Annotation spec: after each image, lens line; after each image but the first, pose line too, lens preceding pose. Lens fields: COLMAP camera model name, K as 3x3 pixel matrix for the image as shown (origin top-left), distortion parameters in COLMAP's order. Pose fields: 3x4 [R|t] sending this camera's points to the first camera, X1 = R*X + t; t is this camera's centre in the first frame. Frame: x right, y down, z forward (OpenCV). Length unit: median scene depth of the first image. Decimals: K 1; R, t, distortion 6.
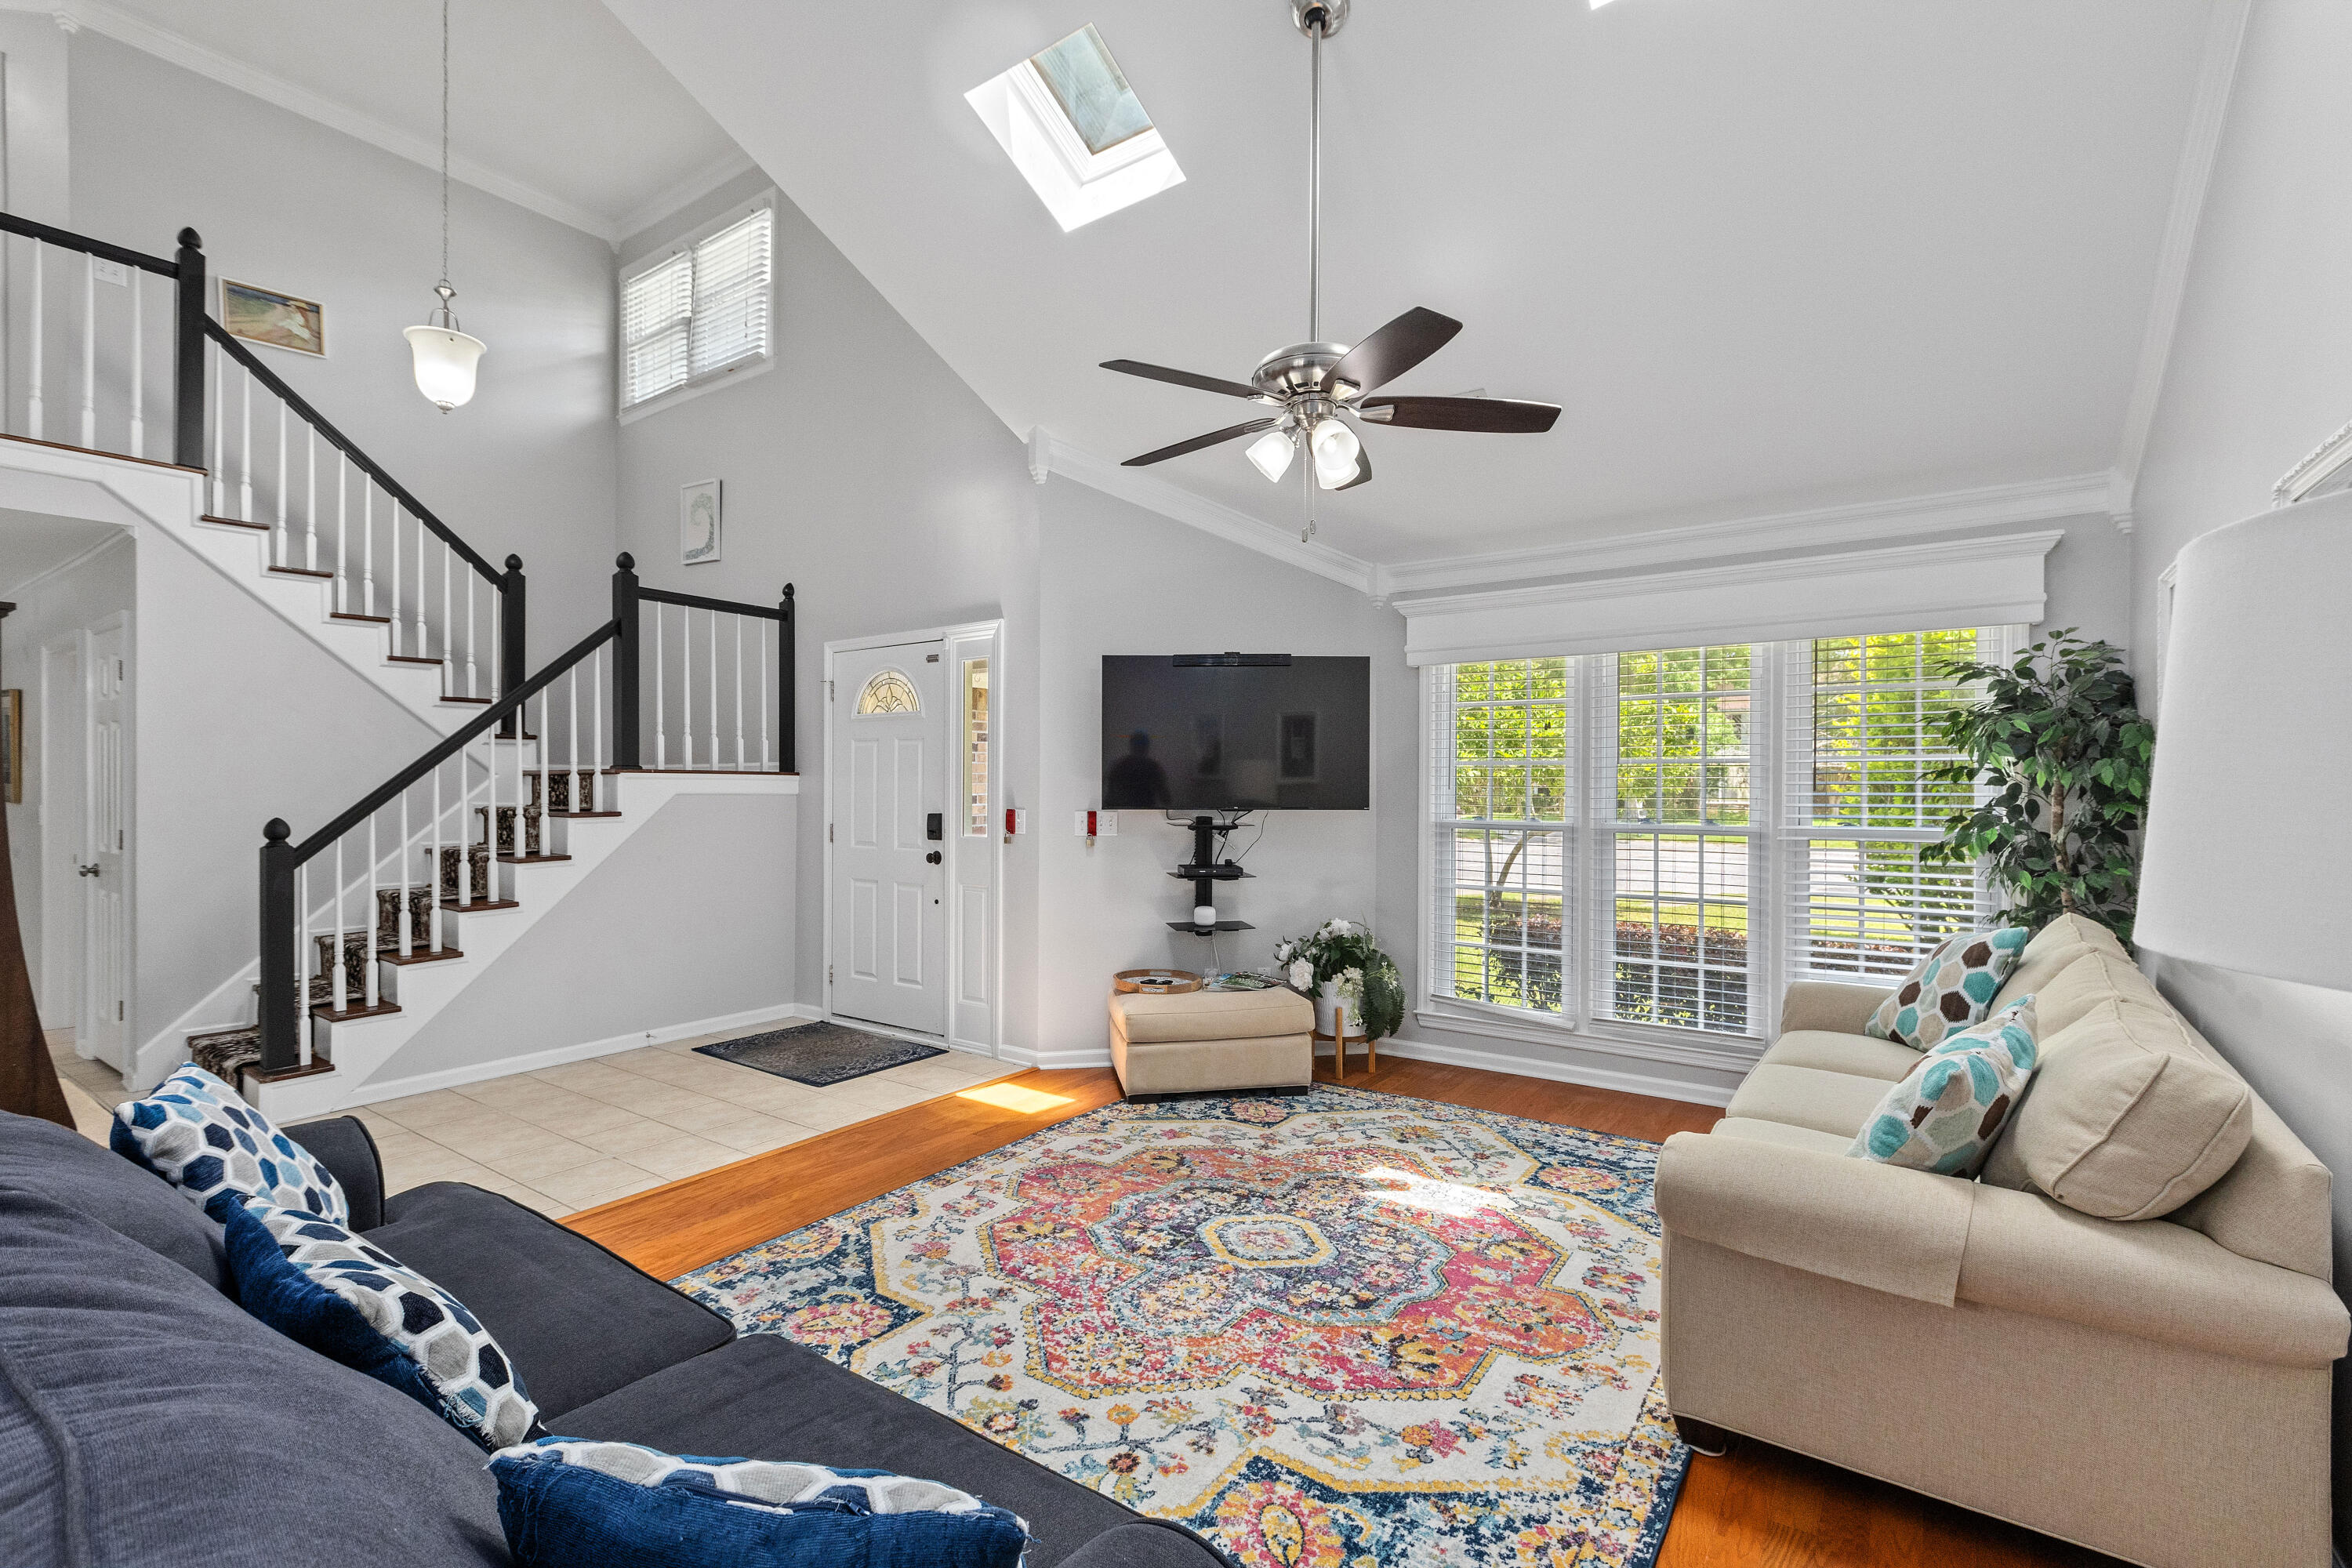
lens RADIAL K [[1061.8, 0, 1165.8], [0, 1061.8, 787.8], [0, 0, 1]] dist [0.001013, 0.000019]
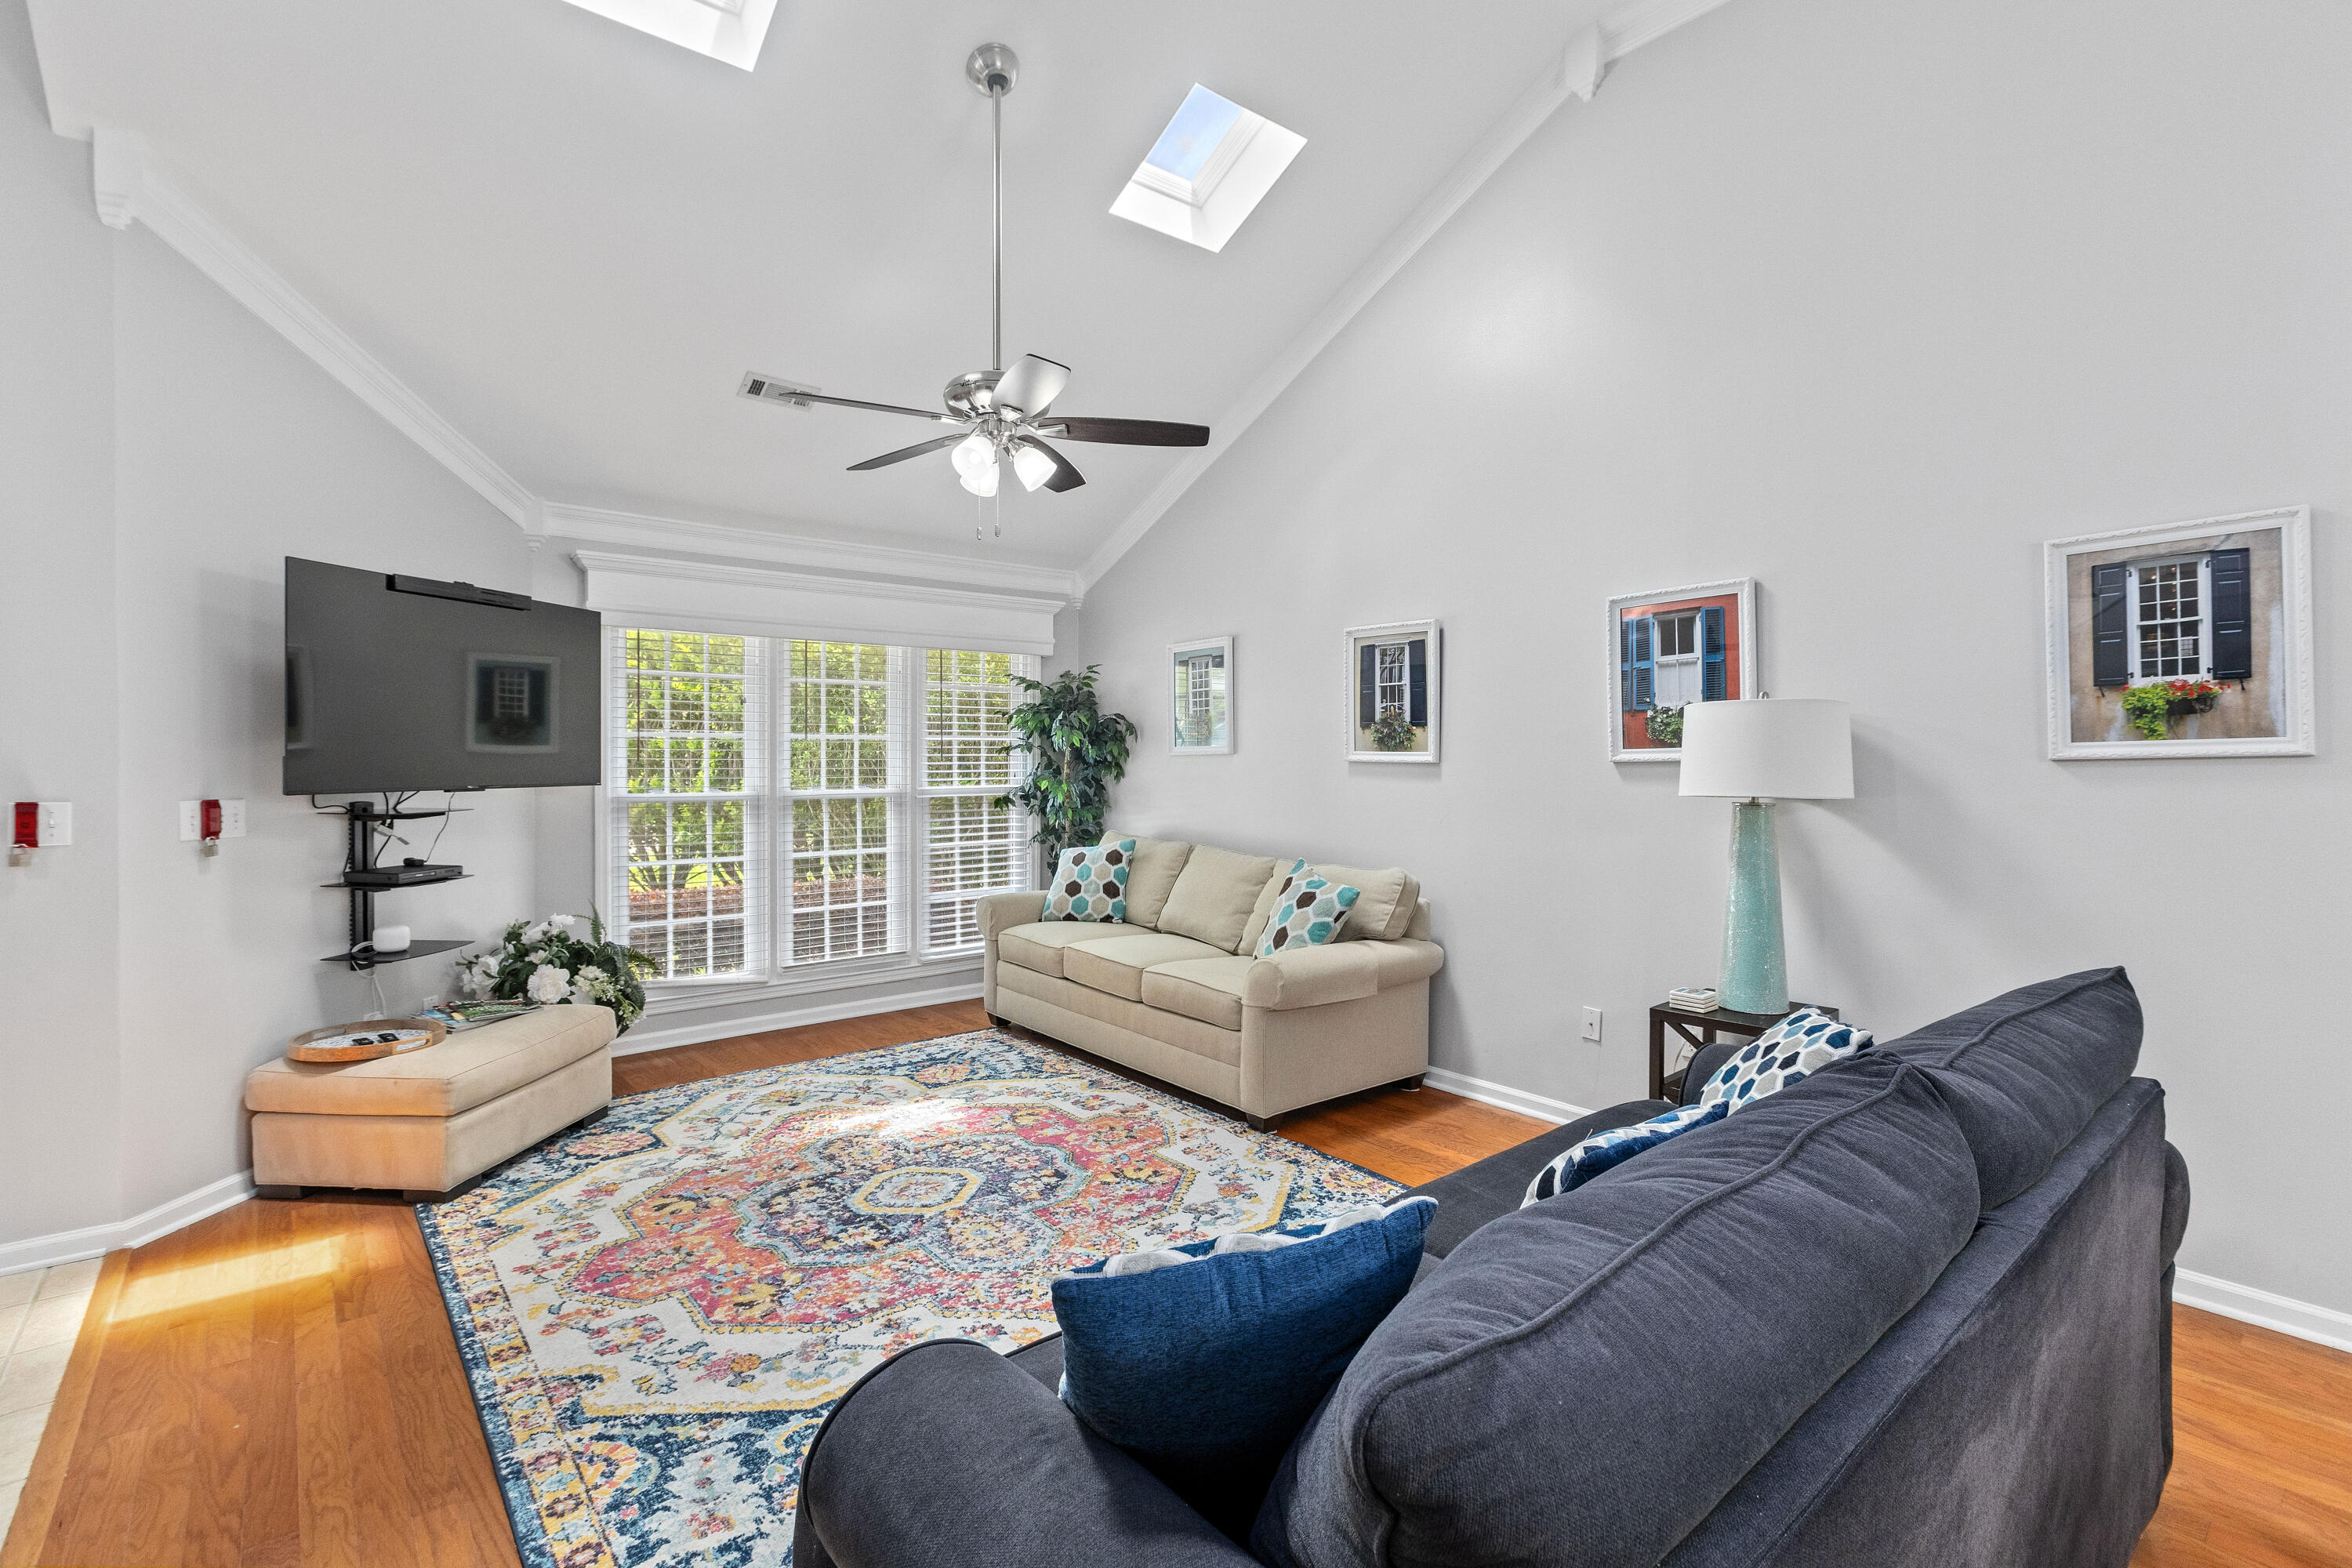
lens RADIAL K [[1073.3, 0, 1170.5], [0, 1073.3, 762.2], [0, 0, 1]] dist [0.003289, 0.000003]
pose [[0.248688, -0.005074, 0.968570, -0.840334], [0.002282, 0.999987, 0.004653, -0.002098], [-0.968581, 0.001053, 0.248696, 0.474599]]
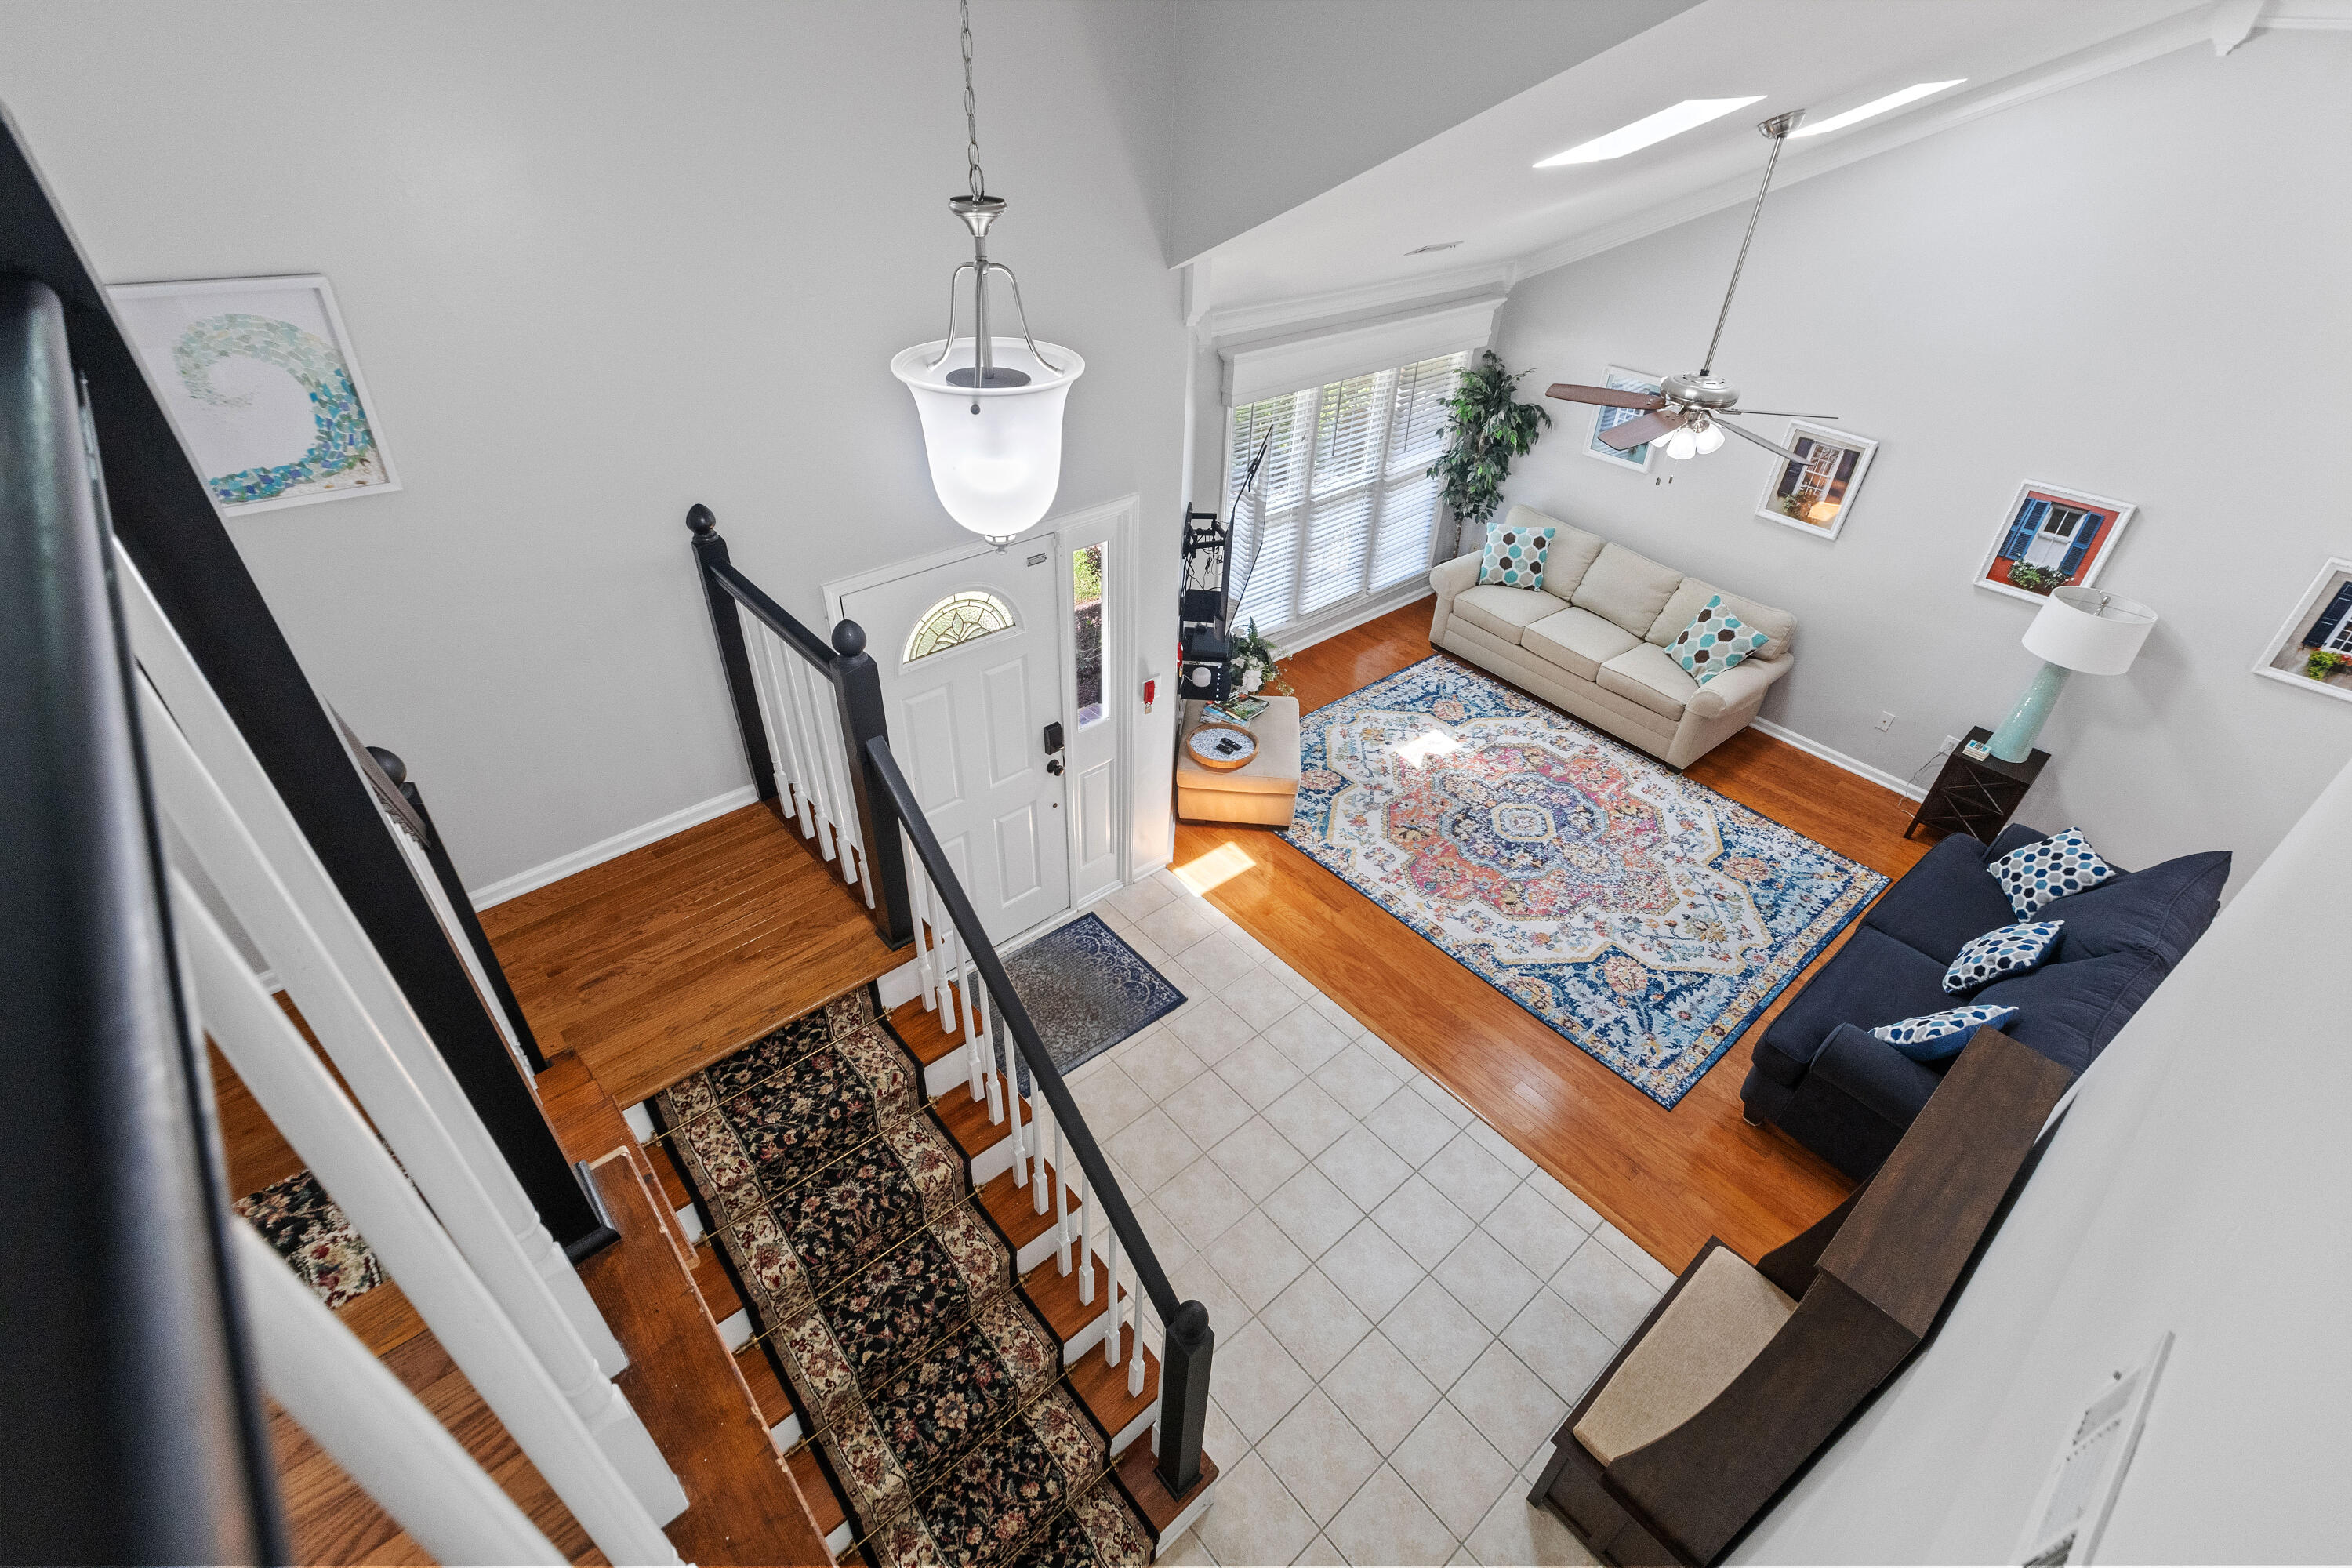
lens RADIAL K [[1071.1, 0, 1167.7], [0, 1071.1, 793.1], [0, 0, 1]] dist [0.000825, -0.001185]
pose [[0.232641, -0.582489, 0.778835, -1.527295], [-0.027842, 0.796490, 0.604010, -0.777274], [-0.972164, -0.162202, 0.169079, 1.267897]]
